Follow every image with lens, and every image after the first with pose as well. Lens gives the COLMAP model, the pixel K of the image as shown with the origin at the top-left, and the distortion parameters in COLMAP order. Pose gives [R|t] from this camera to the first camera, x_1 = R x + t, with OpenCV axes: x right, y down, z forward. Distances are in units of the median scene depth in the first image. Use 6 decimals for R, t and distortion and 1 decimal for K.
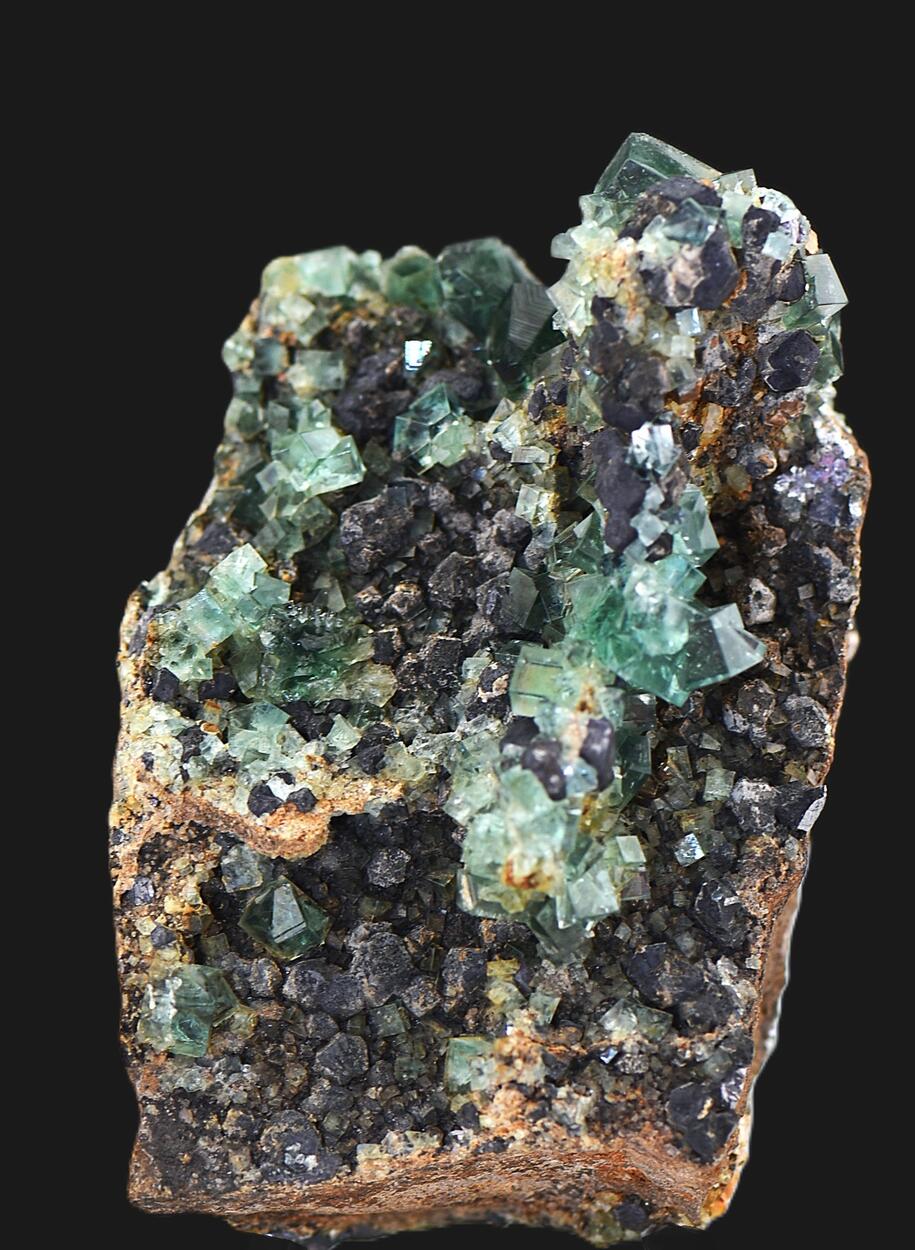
lens RADIAL K [[6023.4, 0, 456.9], [0, 6023.4, 625.7], [0, 0, 1]] dist [0.177239, 0.000000]
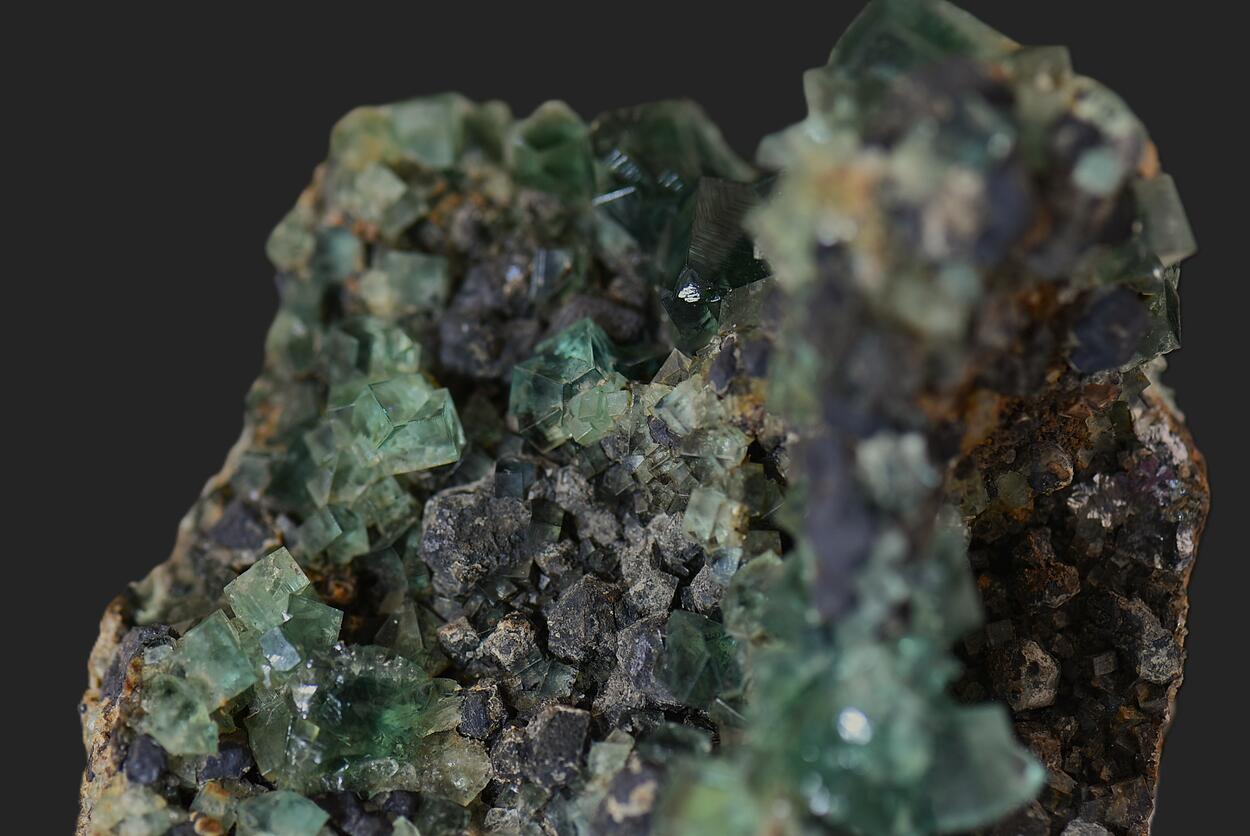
lens RADIAL K [[5787.5, 0, 625.5], [0, 5787.5, 417.5], [0, 0, 1]] dist [-0.010281, 0.000000]
pose [[0.998312, 0.057830, -0.005358, 0.006235], [-0.057291, 0.995721, 0.072510, -0.077681], [0.009529, -0.072080, 0.997353, 0.357149]]
